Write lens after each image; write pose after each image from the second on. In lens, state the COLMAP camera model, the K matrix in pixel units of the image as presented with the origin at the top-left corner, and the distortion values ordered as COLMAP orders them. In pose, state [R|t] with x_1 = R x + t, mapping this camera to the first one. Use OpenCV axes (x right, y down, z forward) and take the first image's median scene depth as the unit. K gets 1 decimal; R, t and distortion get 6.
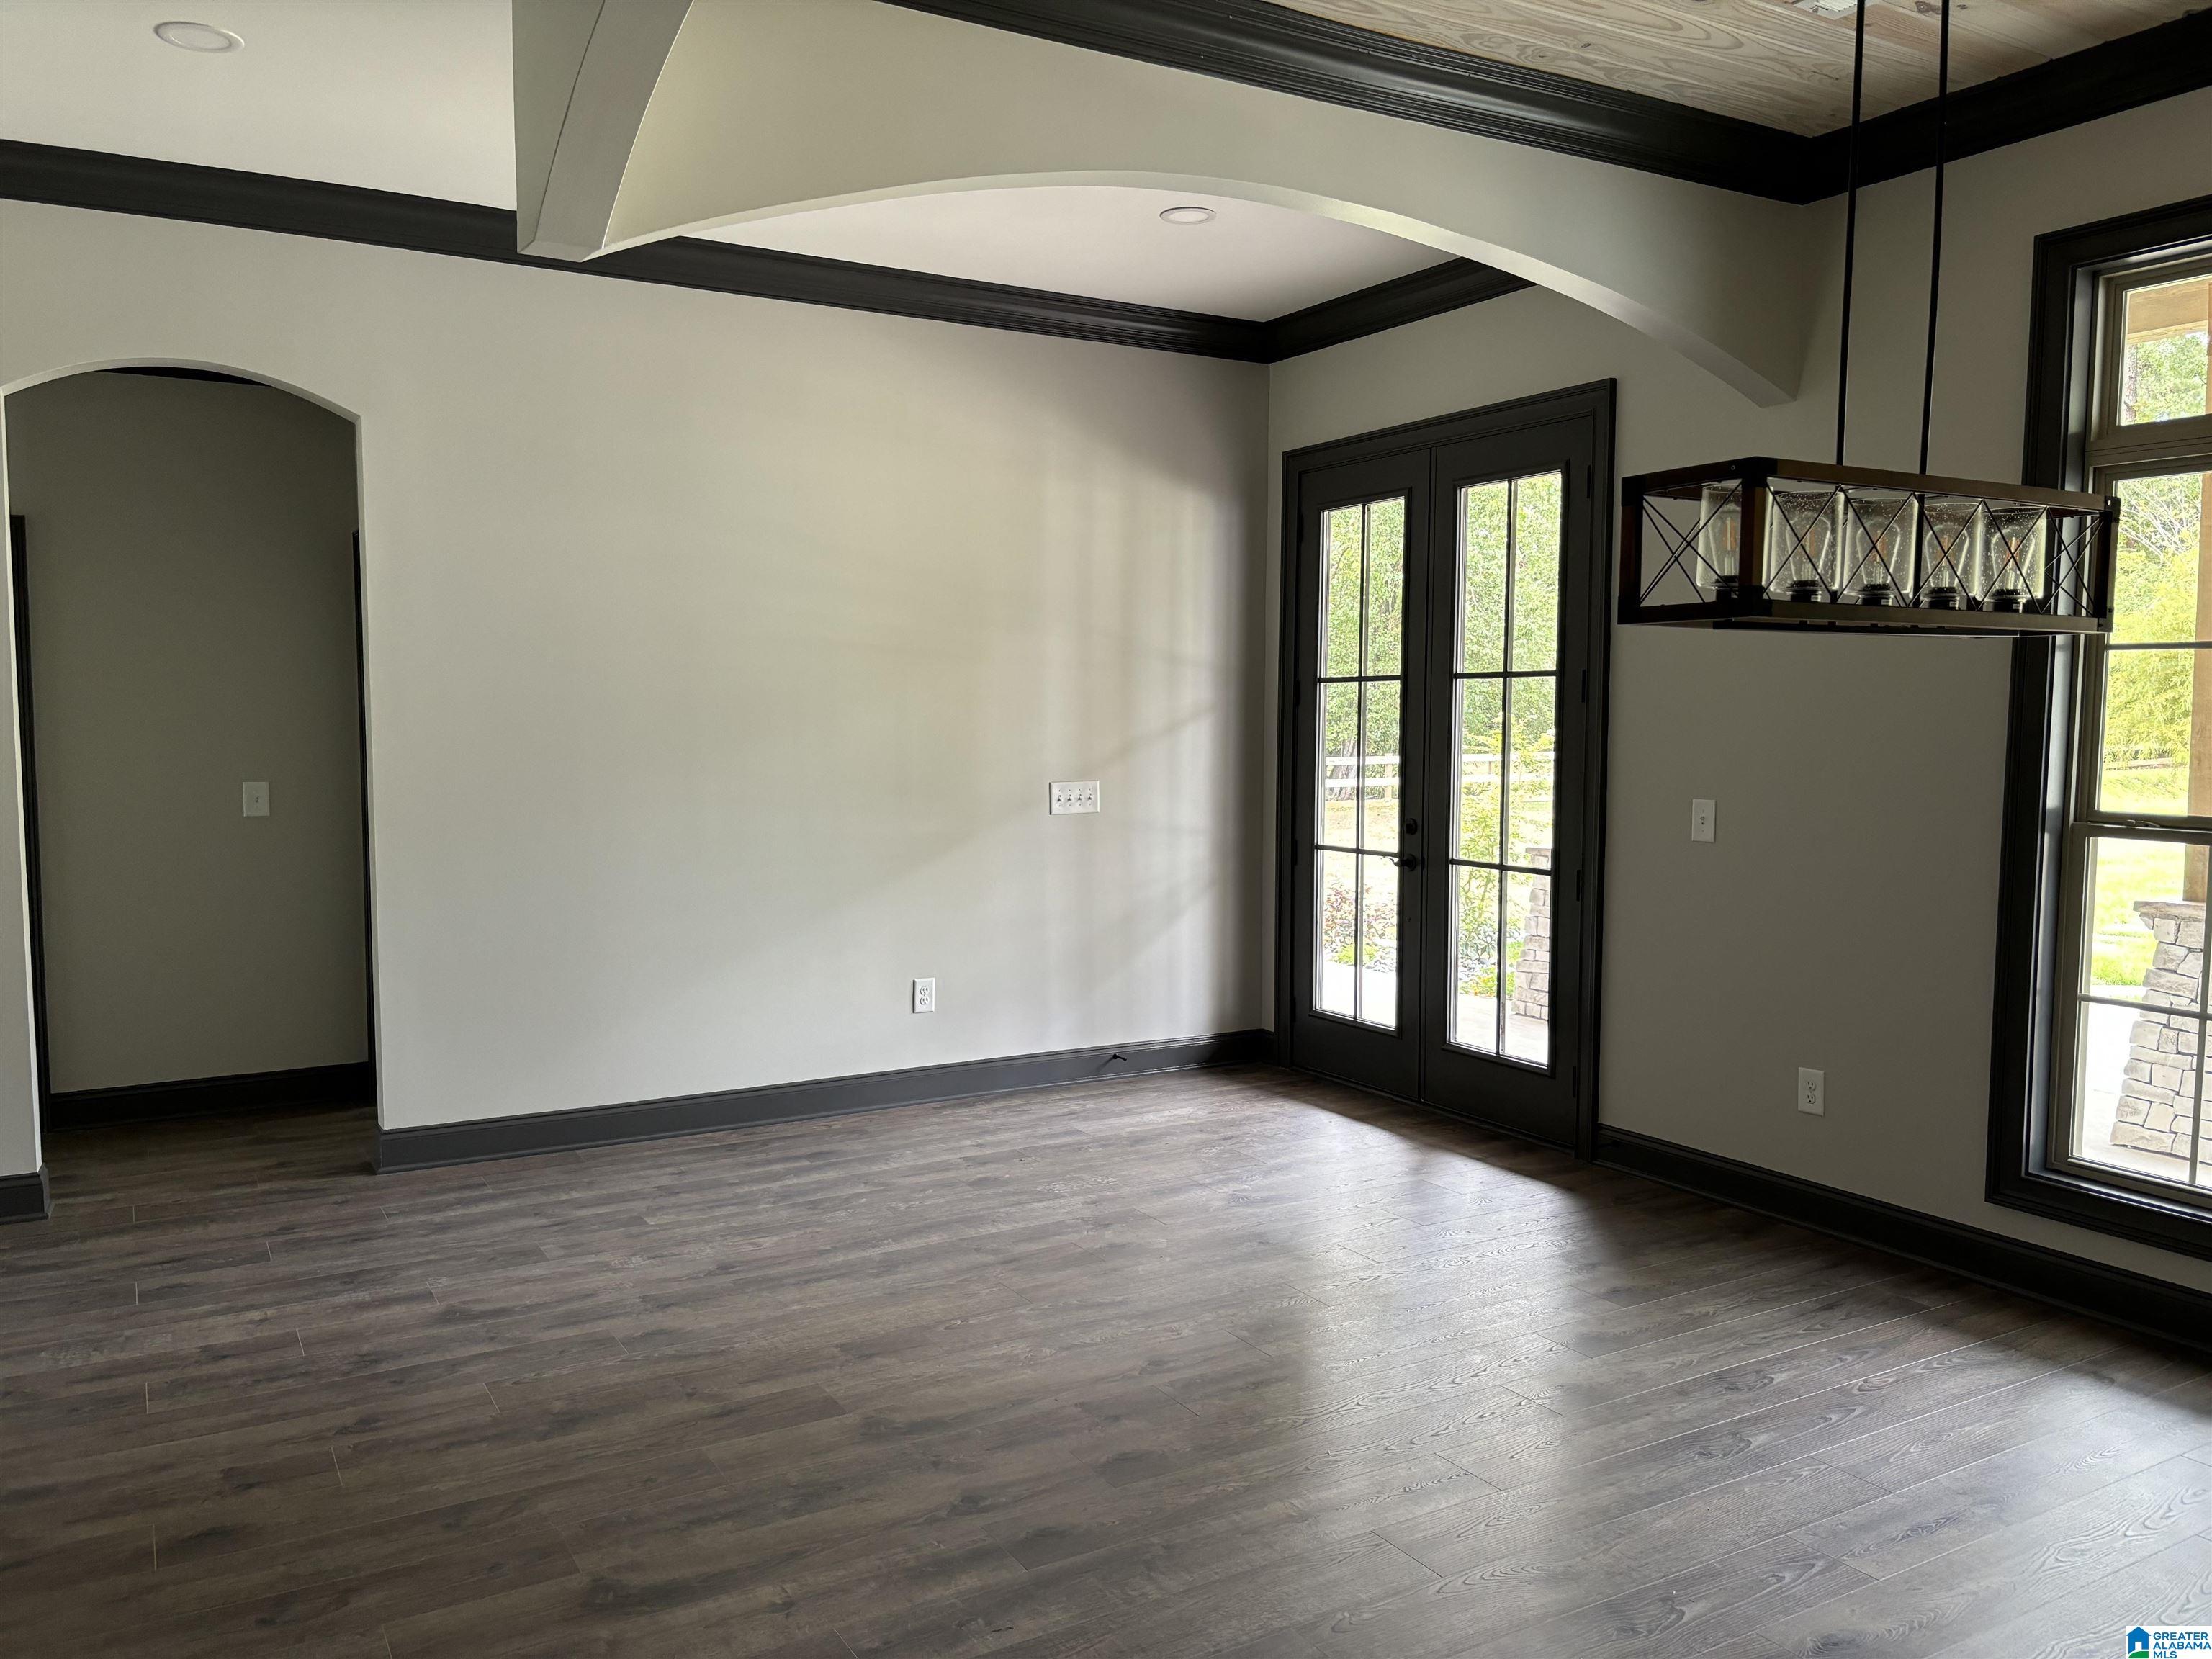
lens RADIAL K [[1673.9, 0, 1103.2], [0, 1673.9, 855.7], [0, 0, 1]] dist [0.083125, -0.129364]
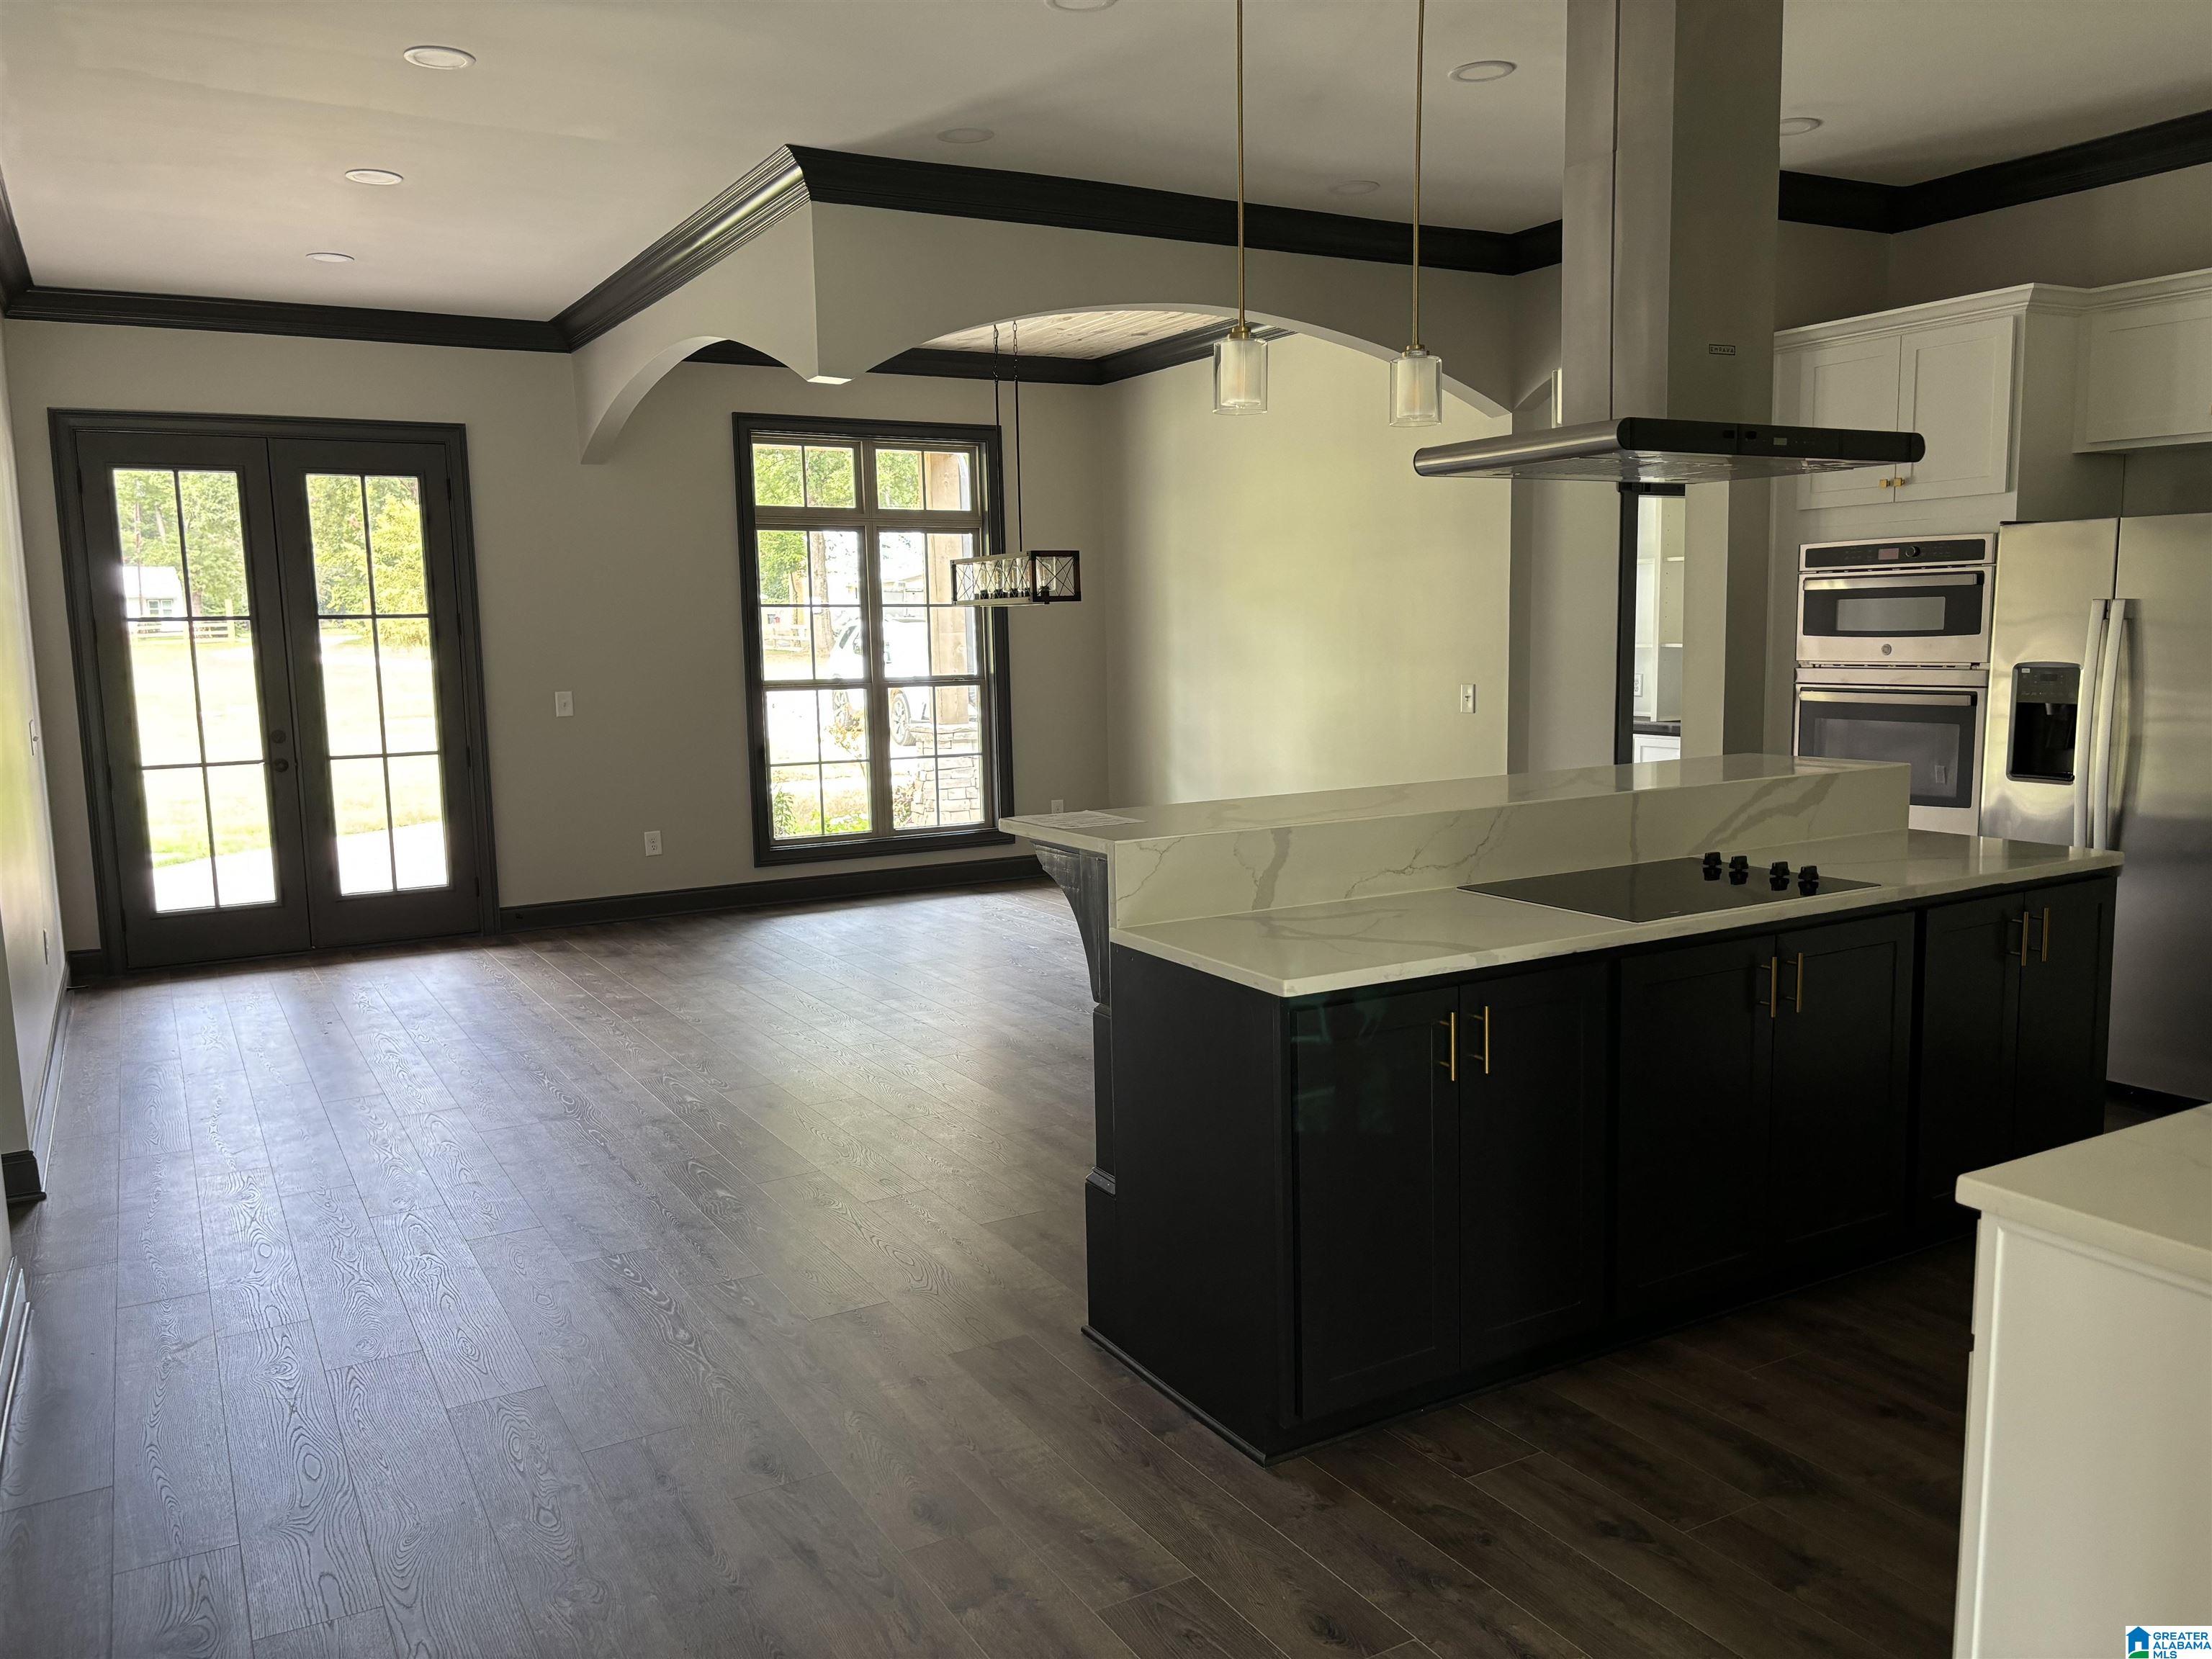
lens RADIAL K [[1673.9, 0, 1103.2], [0, 1673.9, 855.7], [0, 0, 1]] dist [0.083125, -0.129364]
pose [[-0.021154, -0.130448, 0.991229, -1.217650], [0.109784, 0.985153, 0.131991, -0.031774], [-0.993730, 0.111613, -0.006519, 0.444565]]
